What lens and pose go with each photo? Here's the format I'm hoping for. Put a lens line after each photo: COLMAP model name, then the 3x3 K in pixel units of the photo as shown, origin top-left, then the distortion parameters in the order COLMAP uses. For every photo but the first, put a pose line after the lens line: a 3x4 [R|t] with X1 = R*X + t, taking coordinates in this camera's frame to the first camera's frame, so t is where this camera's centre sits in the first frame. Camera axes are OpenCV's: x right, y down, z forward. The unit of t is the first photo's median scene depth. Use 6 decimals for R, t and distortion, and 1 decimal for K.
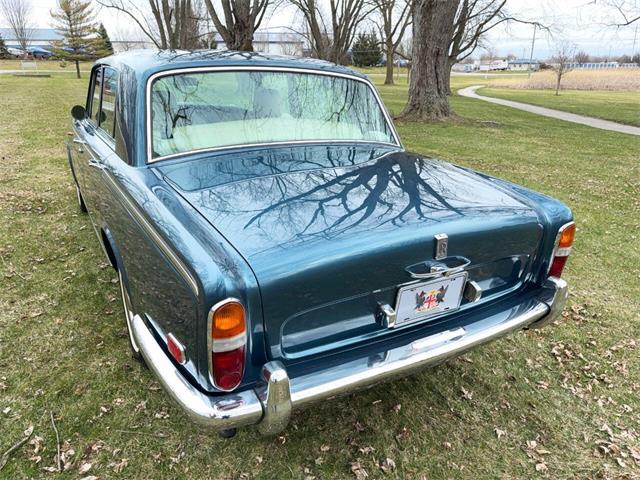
lens RADIAL K [[448.7, 0, 325.2], [0, 448.7, 243.6], [0, 0, 1]] dist [0.035371, -0.039420]
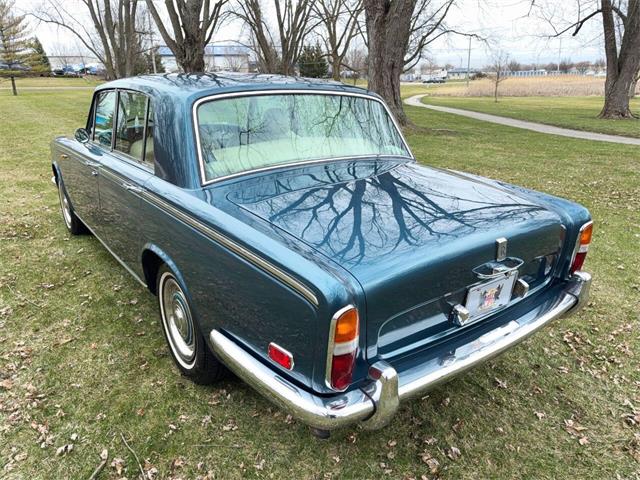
lens RADIAL K [[448.7, 0, 323.3], [0, 448.7, 240.3], [0, 0, 1]] dist [0.035371, -0.039420]
pose [[0.993810, -0.052266, 0.098034, -0.160793], [0.055016, 0.998159, -0.025552, -0.006318], [-0.096518, 0.030787, 0.994855, -0.043265]]
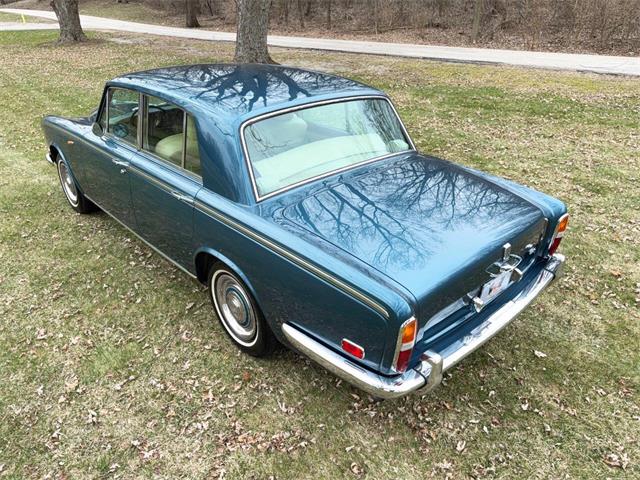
lens RADIAL K [[448.7, 0, 319.9], [0, 448.7, 240.8], [0, 0, 1]] dist [0.035371, -0.039420]
pose [[0.977992, -0.119319, 0.171158, -0.321251], [0.096989, 0.986306, 0.133391, -0.157869], [-0.184730, -0.113855, 0.976172, -0.175607]]
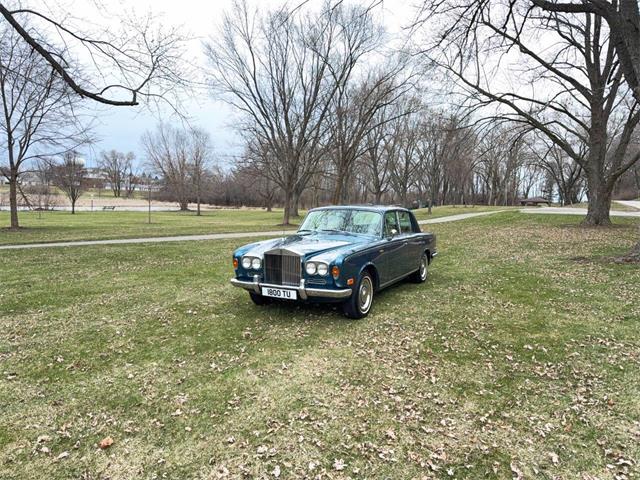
lens RADIAL K [[448.7, 0, 322.1], [0, 448.7, 242.9], [0, 0, 1]] dist [0.035371, -0.039420]
pose [[0.526109, 0.066503, -0.847813, 1.836299], [-0.296020, 0.948912, -0.109261, -0.272056], [0.797233, 0.308453, 0.518918, 0.634579]]
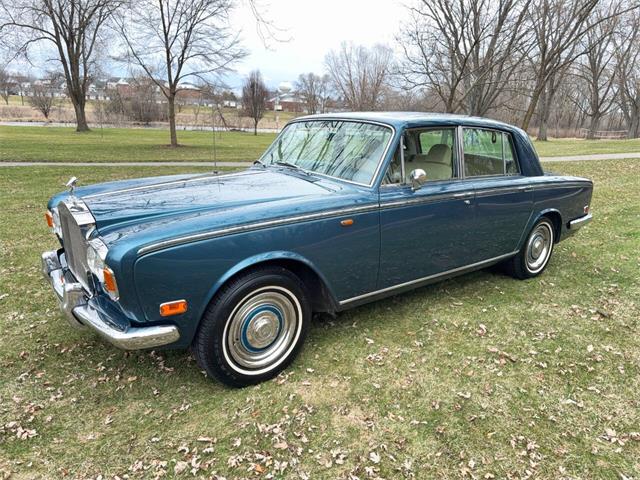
lens RADIAL K [[448.7, 0, 323.1], [0, 448.7, 243.7], [0, 0, 1]] dist [0.035371, -0.039420]
pose [[0.135733, 0.243245, -0.960421, 0.918728], [-0.362614, 0.914327, 0.180324, -0.695888], [0.922002, 0.323786, 0.212308, 1.897112]]
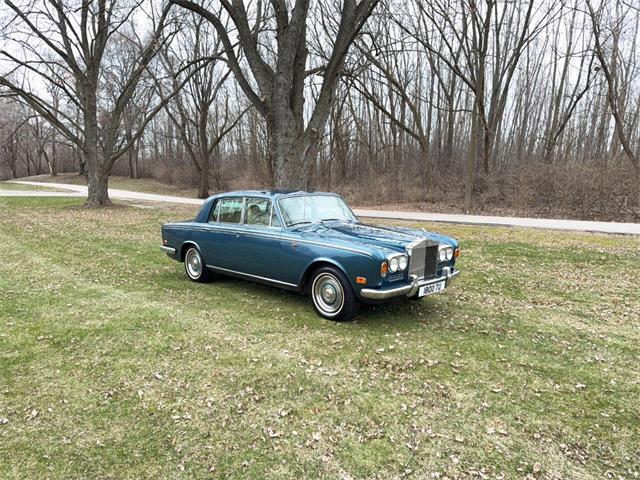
lens RADIAL K [[448.7, 0, 319.7], [0, 448.7, 241.8], [0, 0, 1]] dist [0.035371, -0.039420]
pose [[0.967320, -0.036589, 0.250904, -0.951016], [0.093645, 0.971128, -0.219413, -0.038362], [-0.235631, 0.235738, 0.942818, -0.093049]]
